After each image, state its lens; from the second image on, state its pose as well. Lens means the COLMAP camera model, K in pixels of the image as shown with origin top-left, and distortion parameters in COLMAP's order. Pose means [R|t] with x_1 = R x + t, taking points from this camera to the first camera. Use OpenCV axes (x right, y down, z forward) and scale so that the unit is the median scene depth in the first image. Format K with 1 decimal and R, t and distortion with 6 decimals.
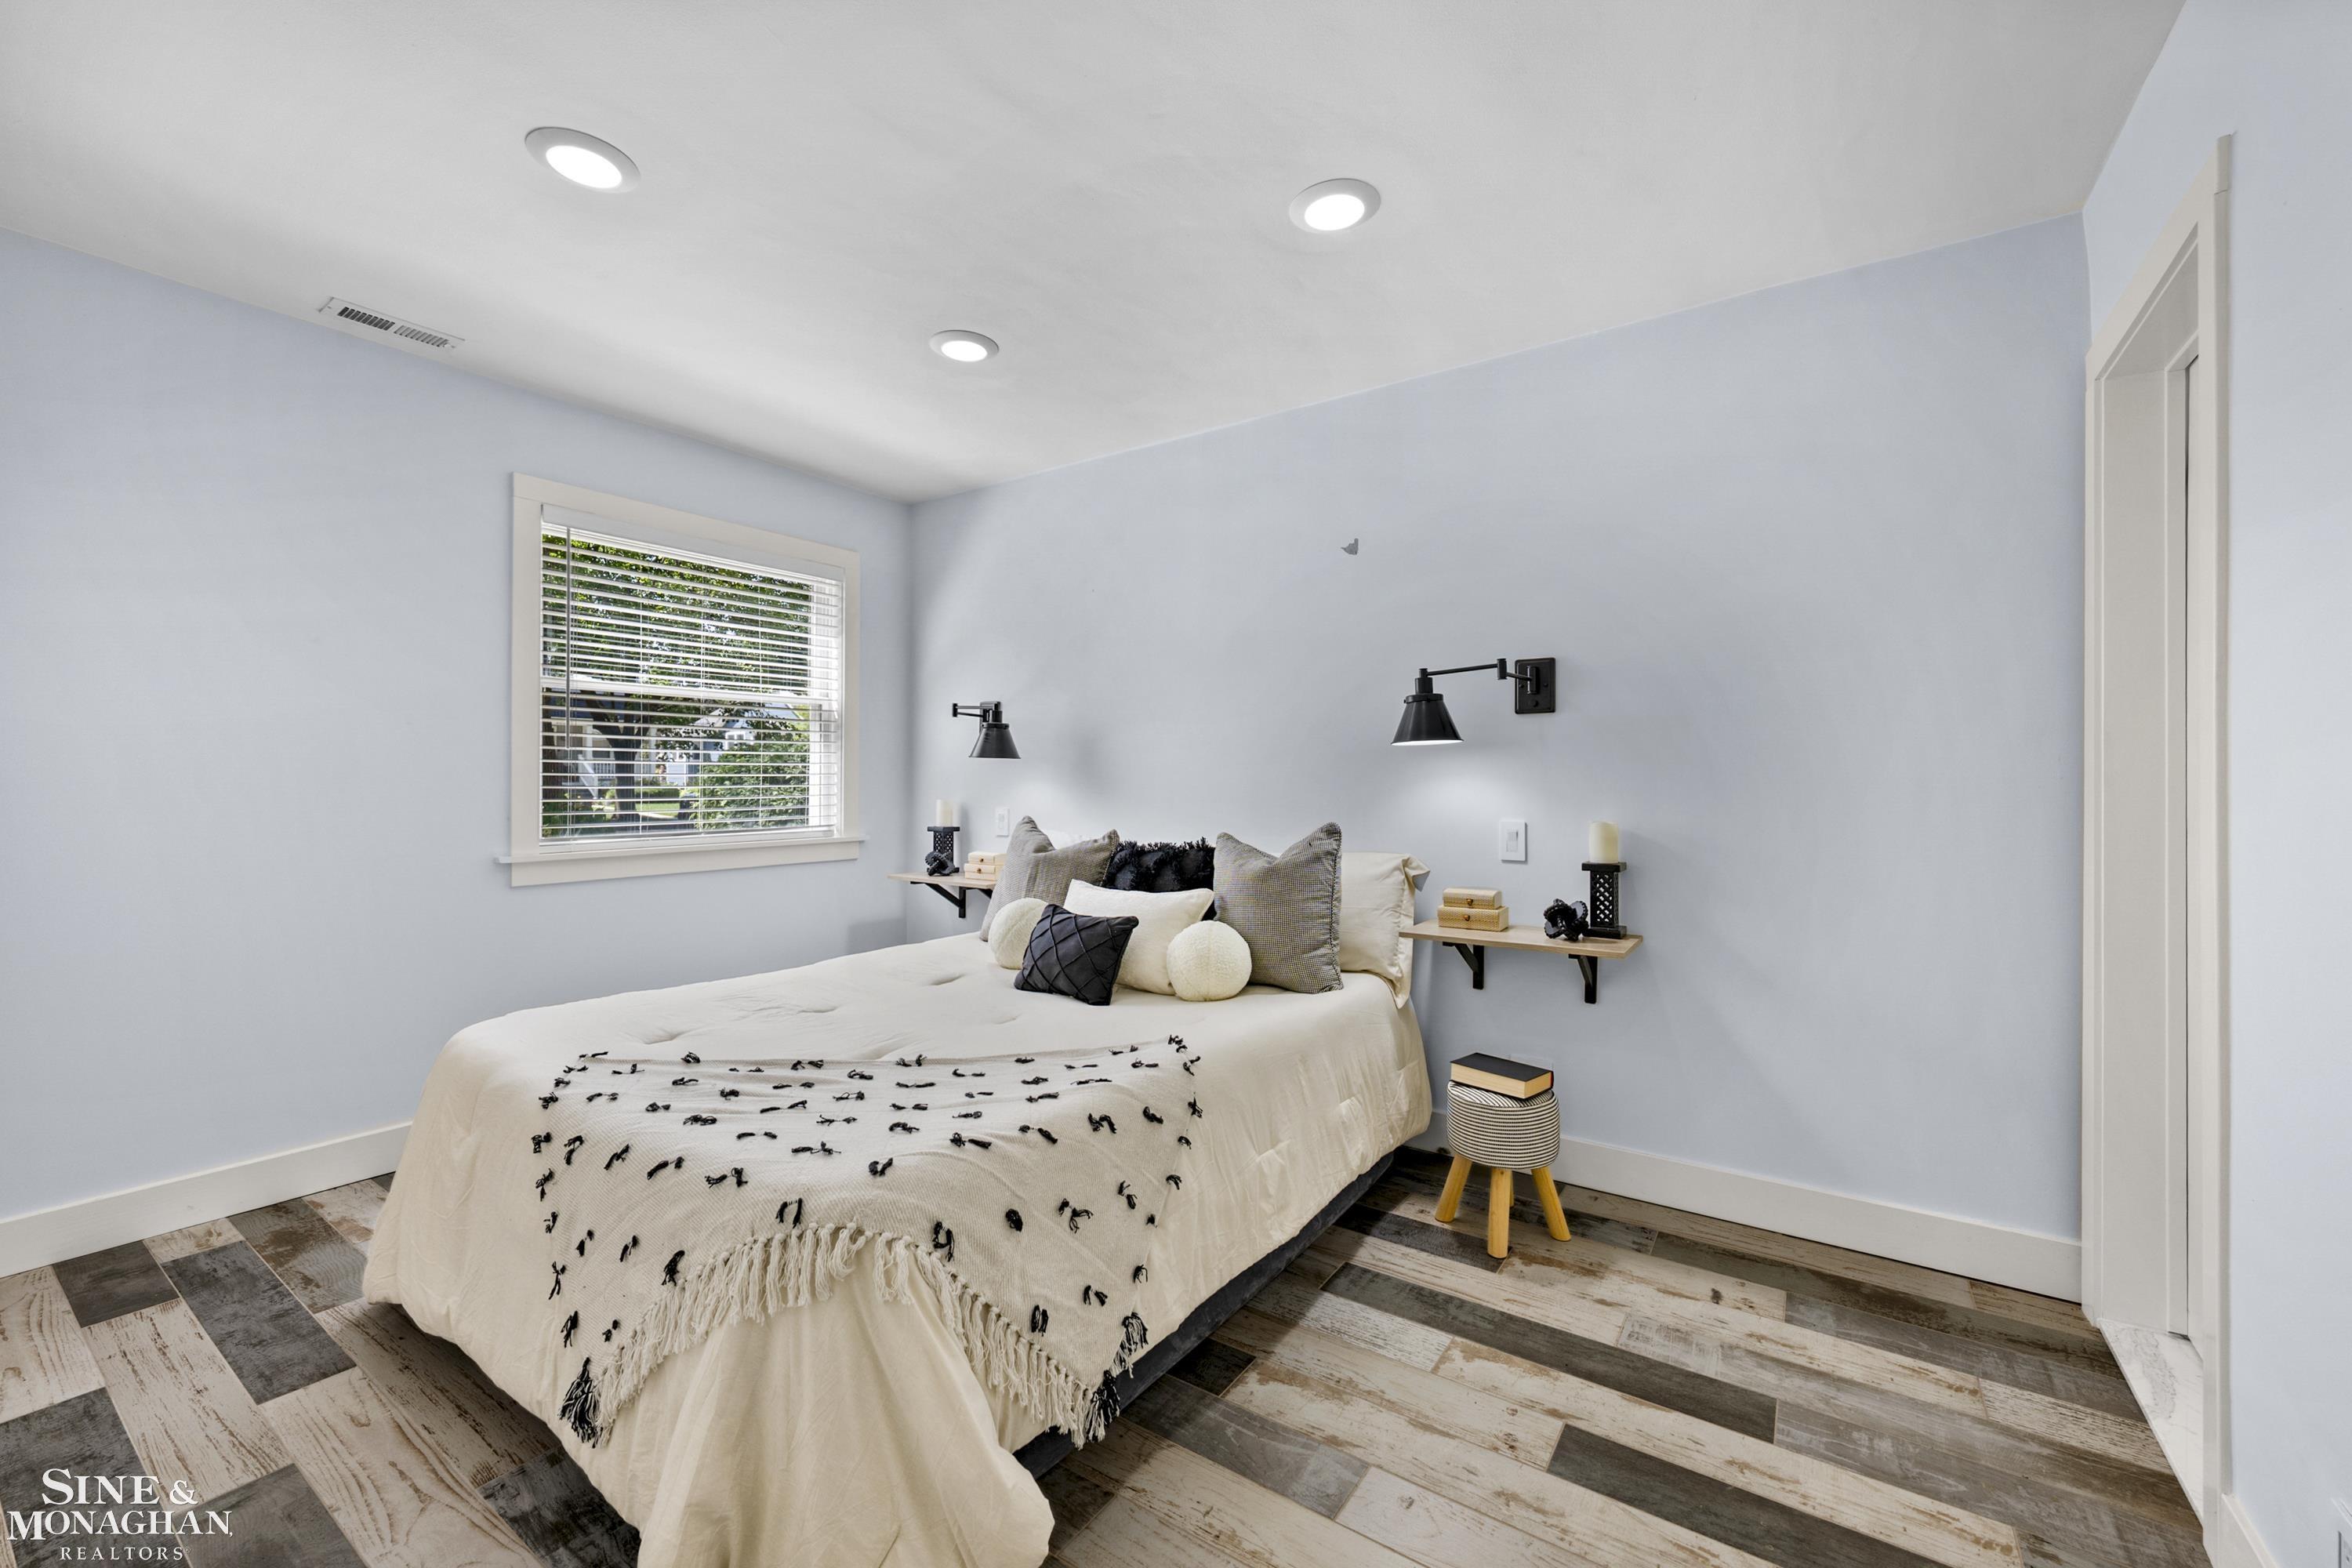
lens RADIAL K [[907.2, 0, 1176.0], [0, 907.2, 784.0], [0, 0, 1]] dist [-0.000285, 0.000004]
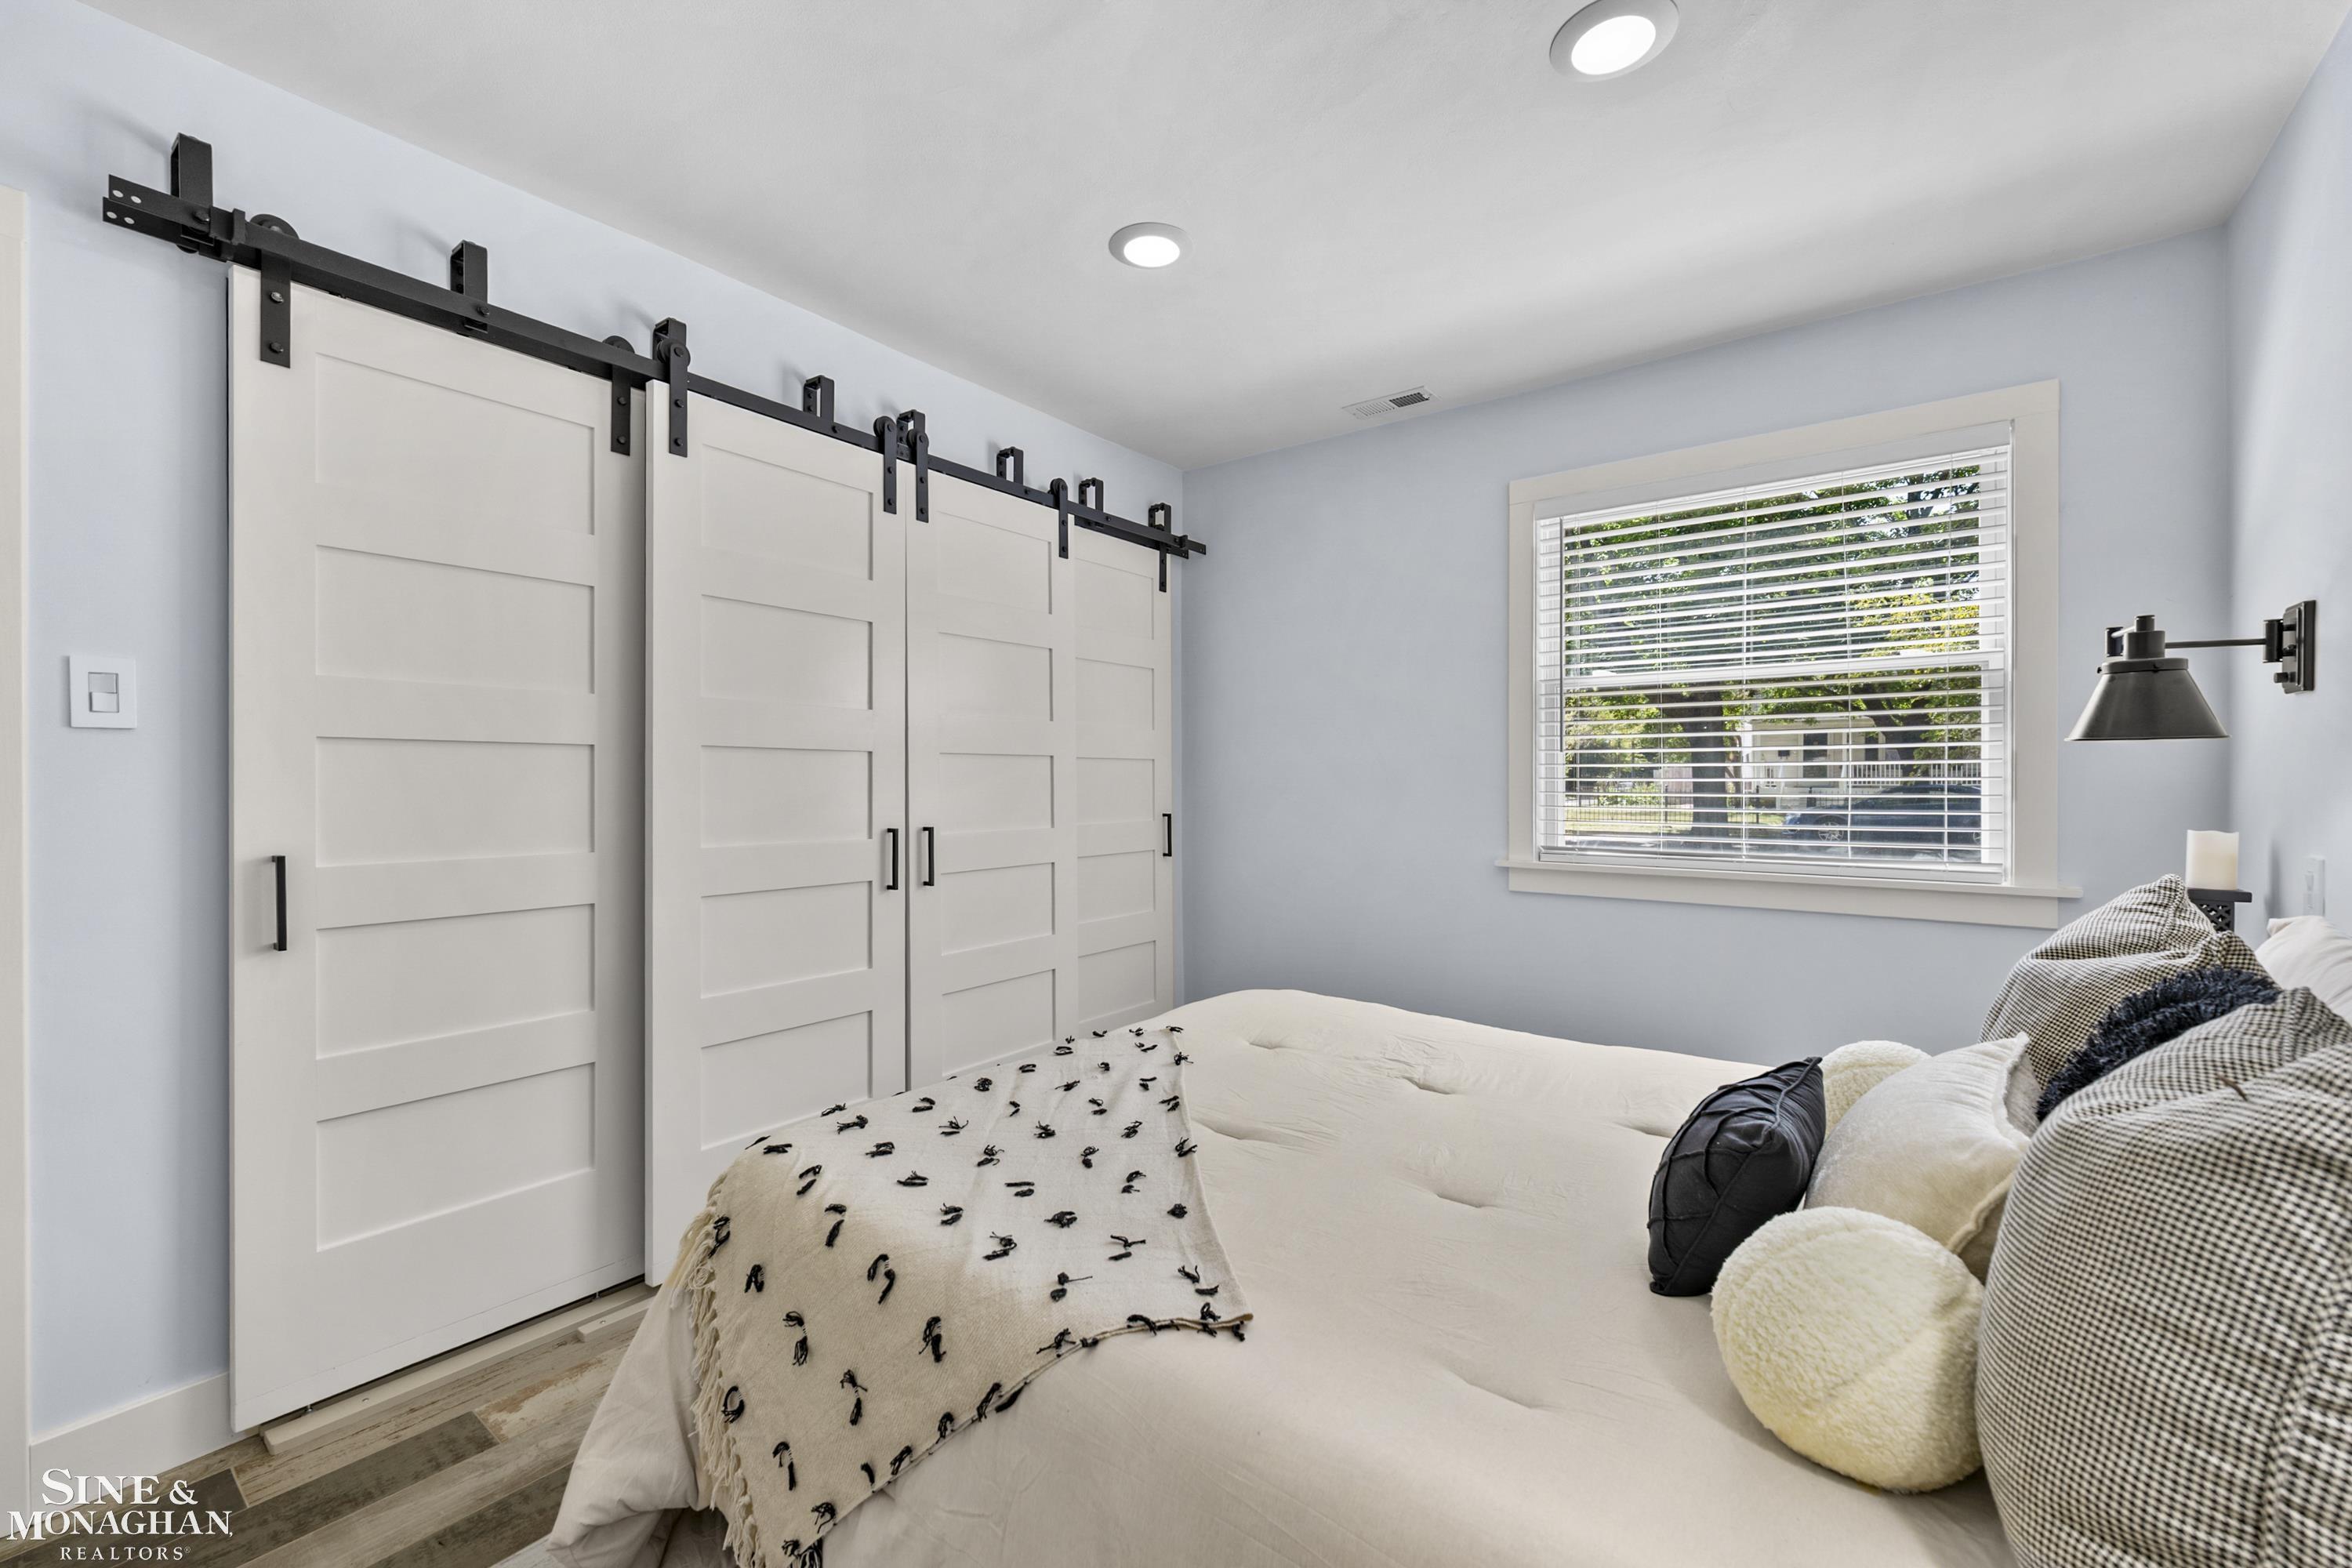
lens RADIAL K [[950.8, 0, 1176.0], [0, 950.8, 784.0], [0, 0, 1]] dist [0.000638, 0.000077]
pose [[-0.068291, 0.000254, -0.997665, 0.377909], [-0.002758, 0.999996, 0.000443, -0.006209], [0.997662, 0.002782, -0.068290, 0.753792]]
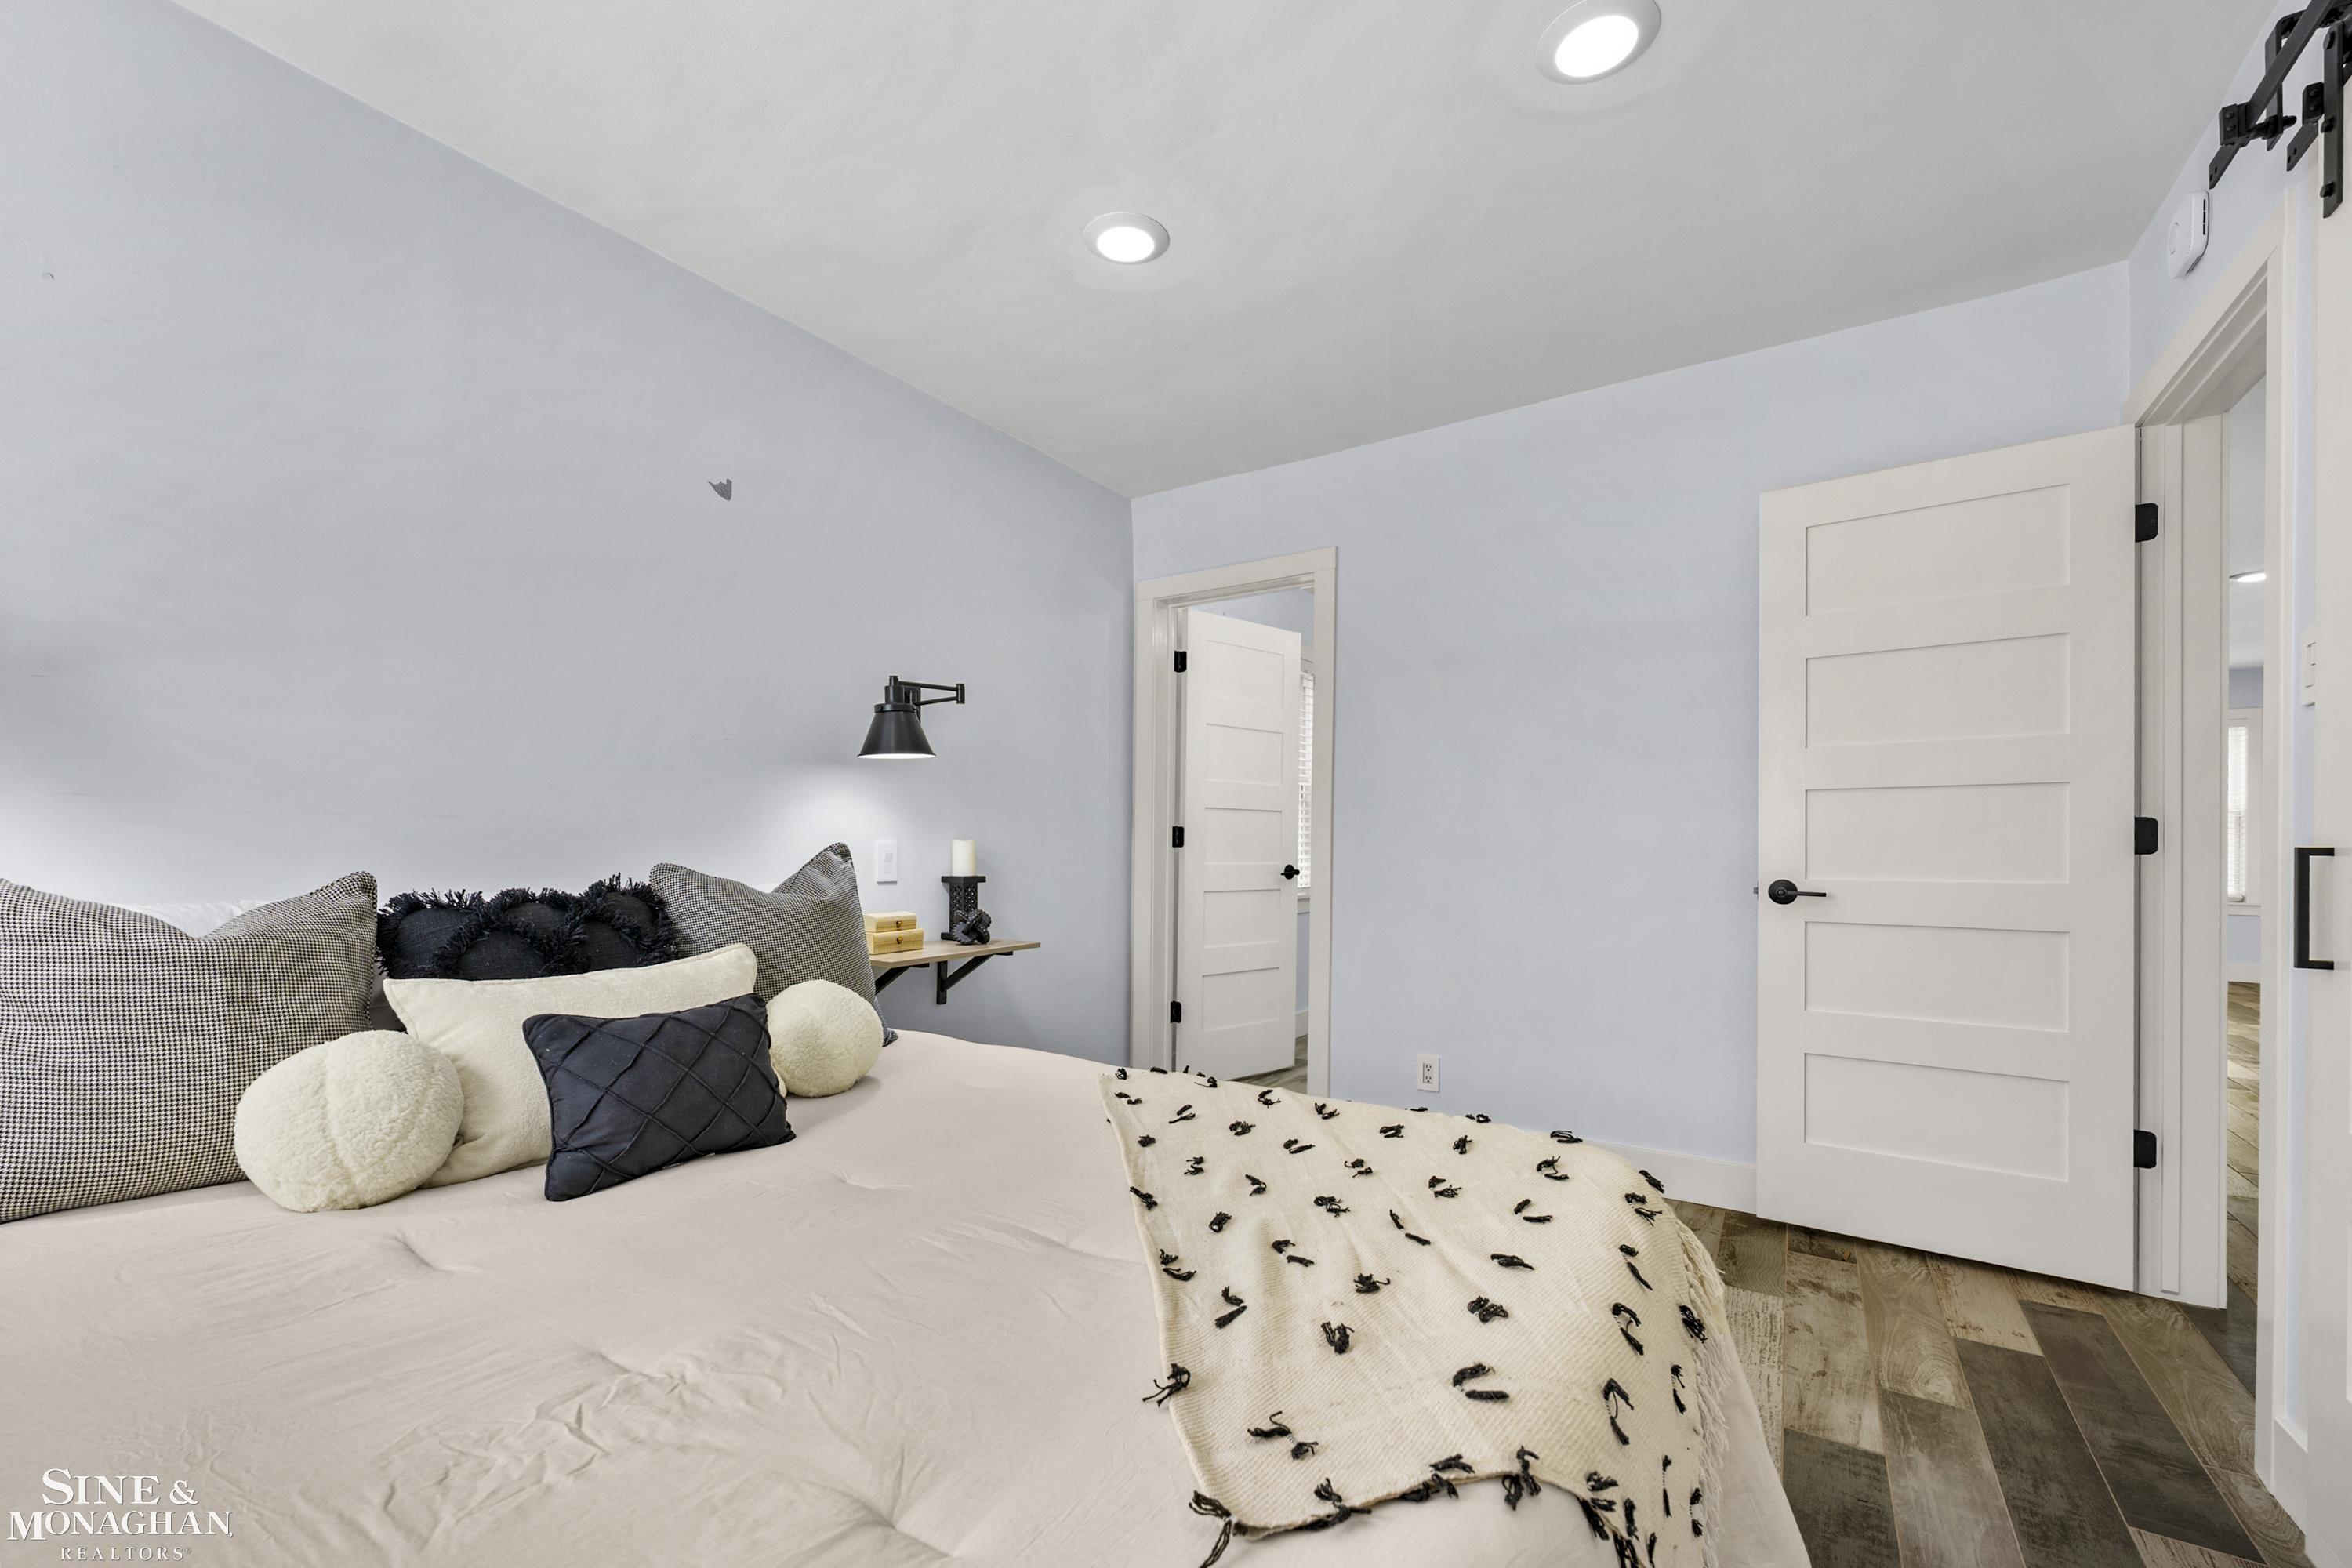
lens RADIAL K [[935.9, 0, 1172.2], [0, 935.9, 845.2], [0, 0, 1]] dist [0.000720, 0.000053]
pose [[0.001734, -0.003433, 0.999993, -0.678124], [-0.003658, 0.999987, 0.003440, 0.040902], [-0.999992, -0.003664, 0.001721, 0.705748]]
